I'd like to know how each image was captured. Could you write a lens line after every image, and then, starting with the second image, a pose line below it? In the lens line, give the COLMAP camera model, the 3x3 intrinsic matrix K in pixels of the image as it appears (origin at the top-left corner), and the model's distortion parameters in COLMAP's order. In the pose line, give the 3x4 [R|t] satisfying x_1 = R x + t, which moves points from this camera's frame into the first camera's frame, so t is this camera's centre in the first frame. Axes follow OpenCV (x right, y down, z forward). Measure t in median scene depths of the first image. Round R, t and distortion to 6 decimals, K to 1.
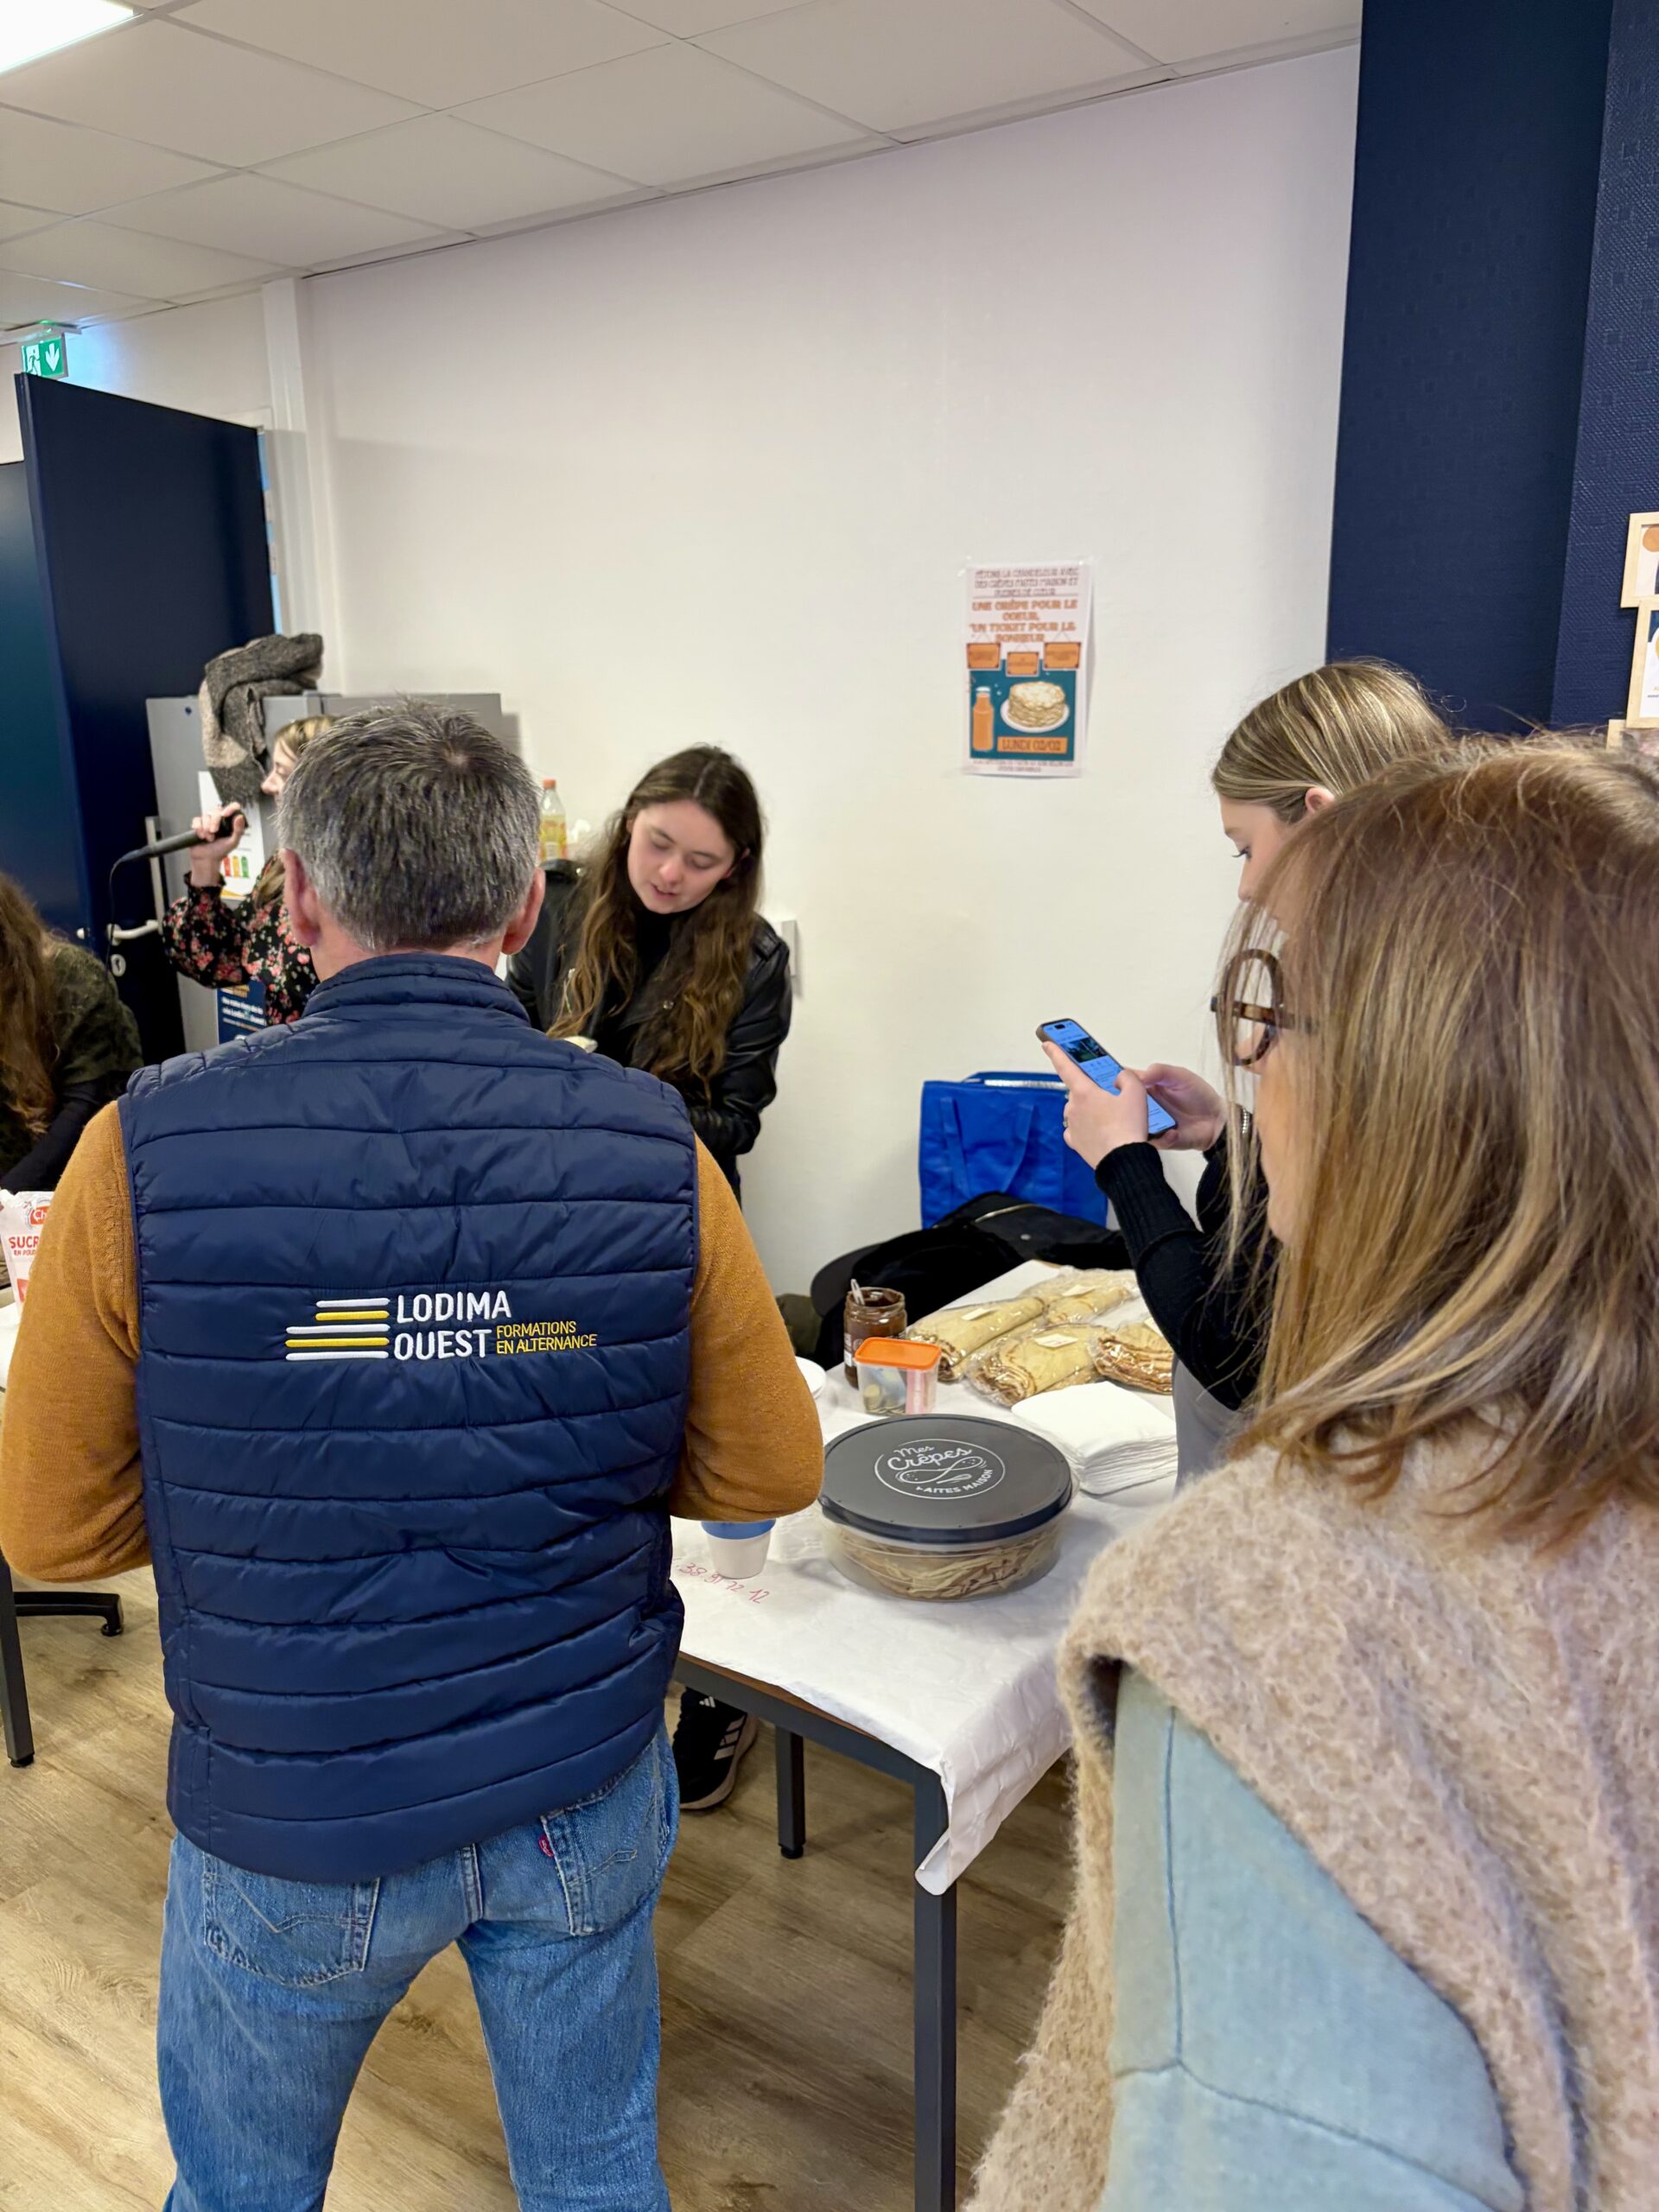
lens RADIAL K [[1678.3, 0, 843.2], [0, 1678.3, 1107.1], [0, 0, 1]] dist [0.031906, -0.022799]
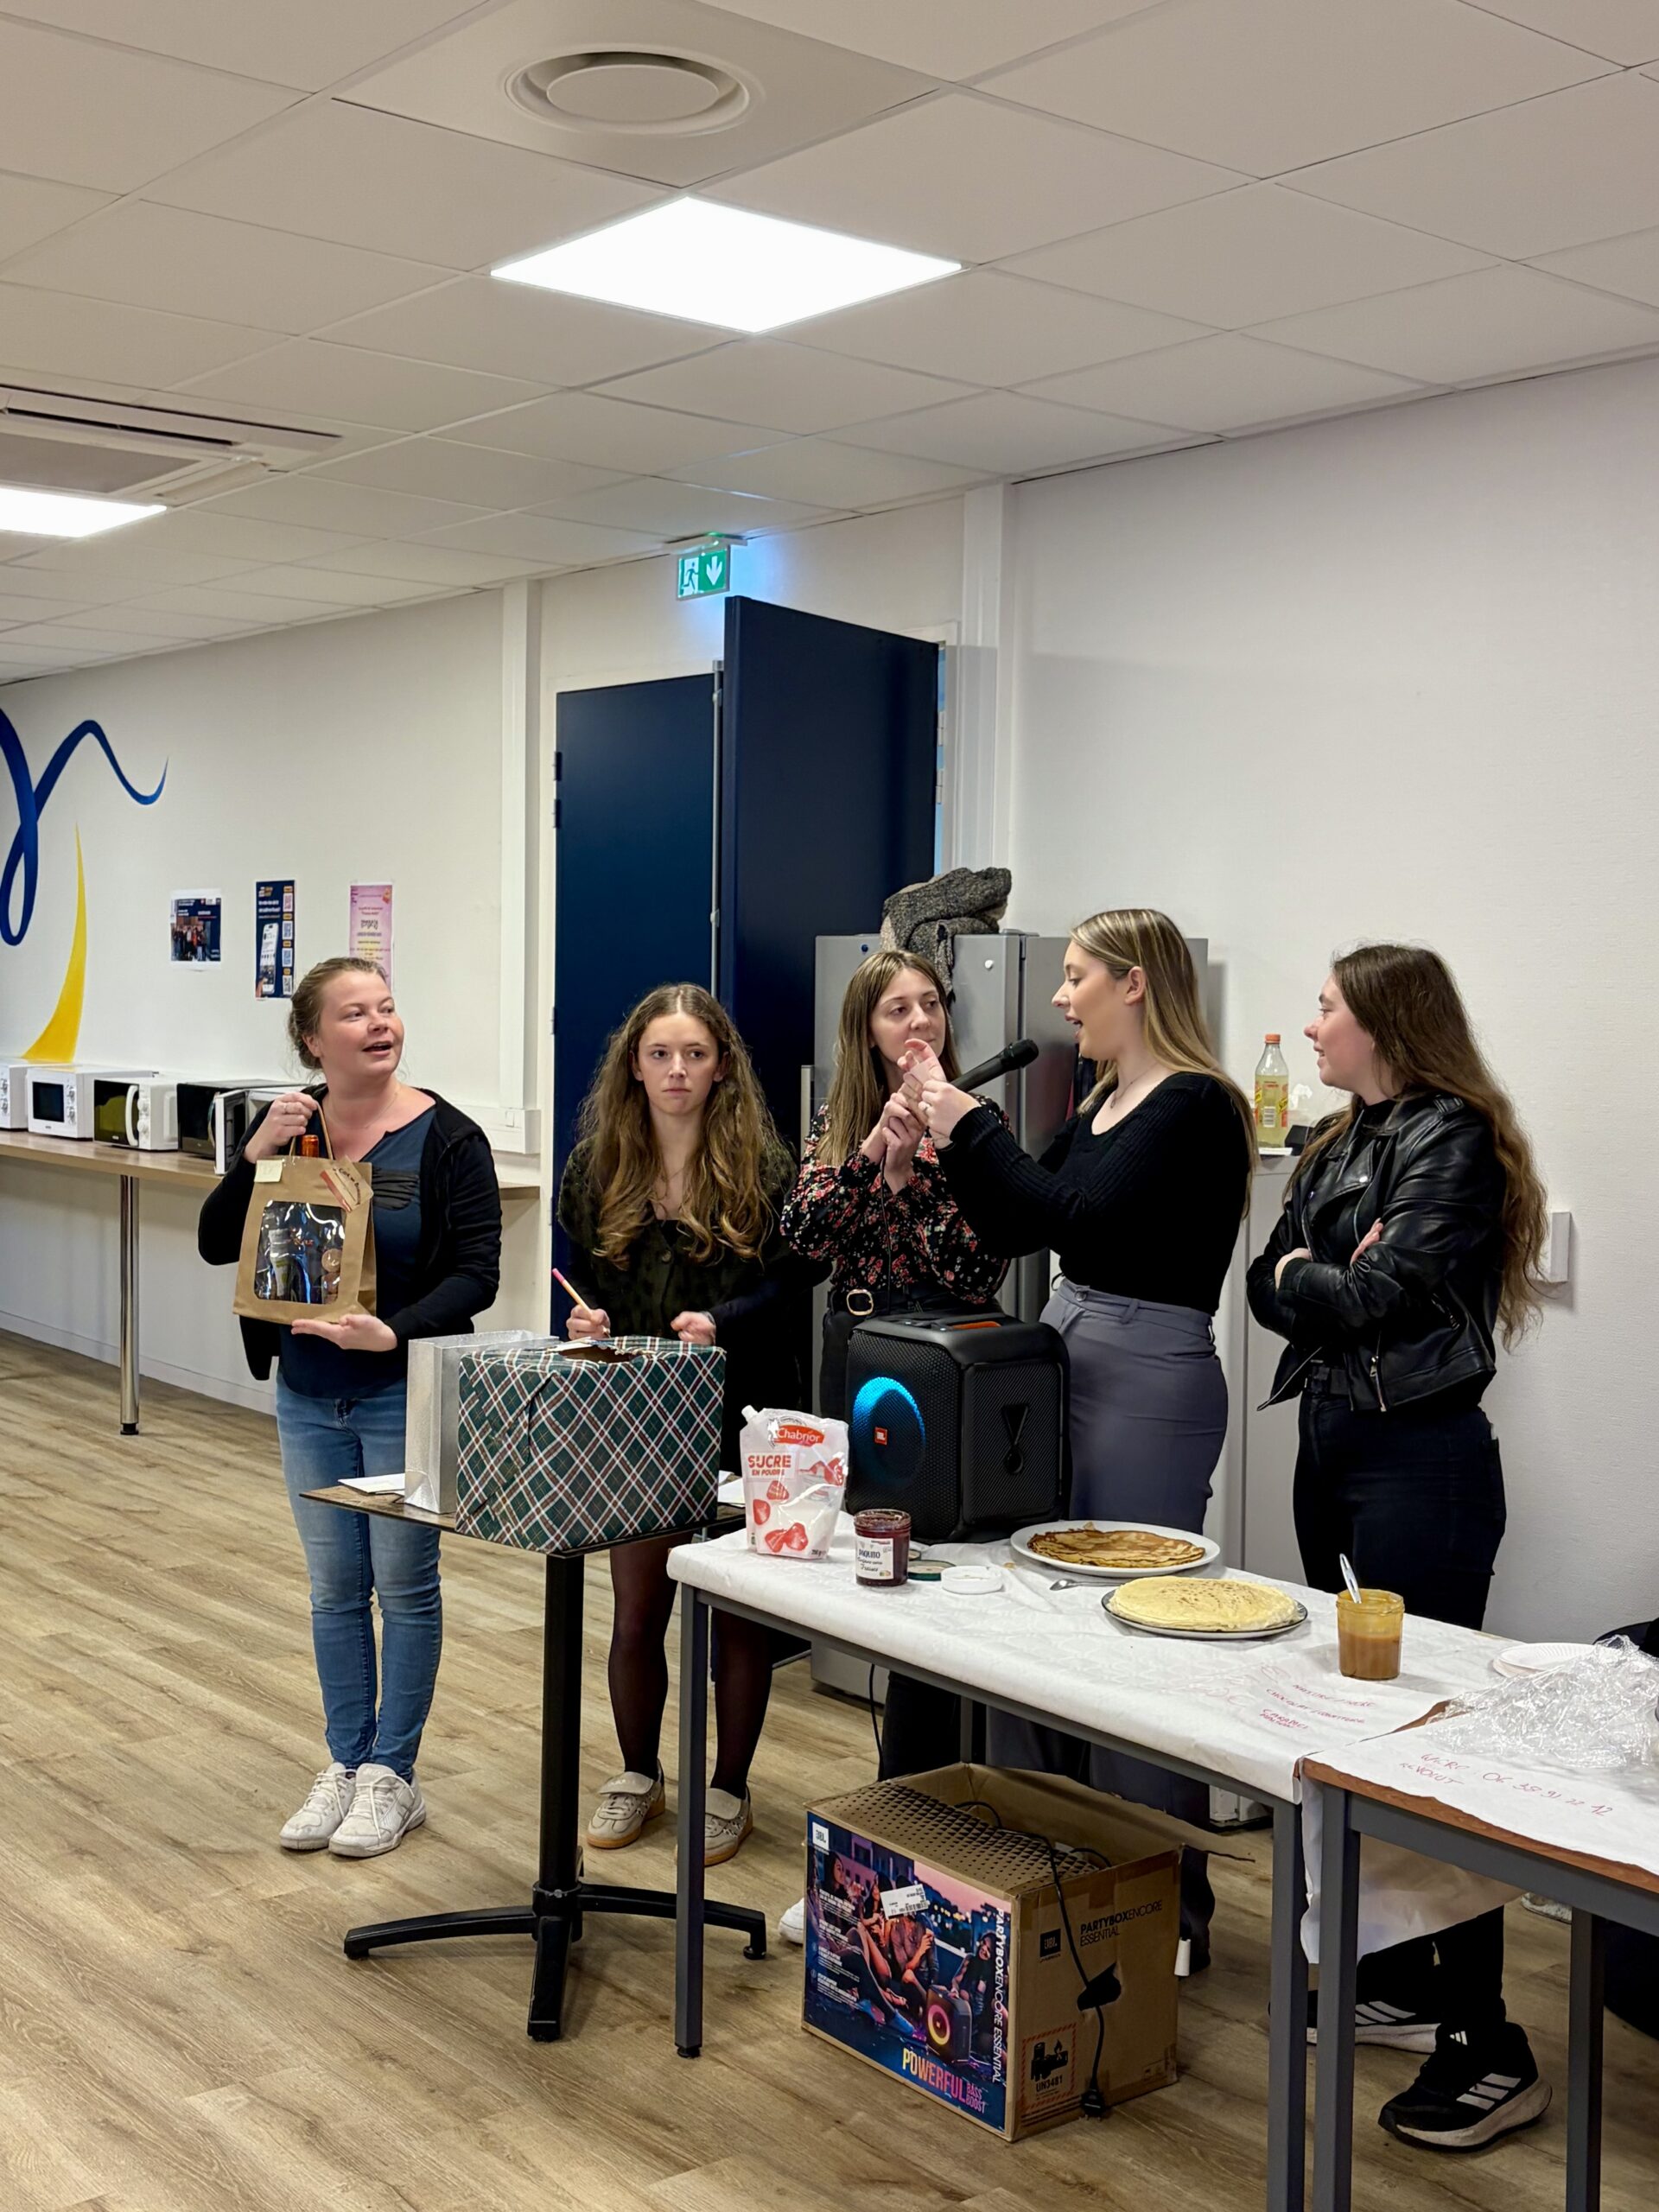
lens RADIAL K [[2559.6, 0, 835.6], [0, 2559.6, 1107.6], [0, 0, 1]] dist [0.033927, 0.000000]
pose [[0.963720, 0.038088, -0.264186, -0.044924], [-0.087691, 0.980006, -0.178599, 0.090001], [0.252101, 0.195286, 0.947791, -0.267082]]
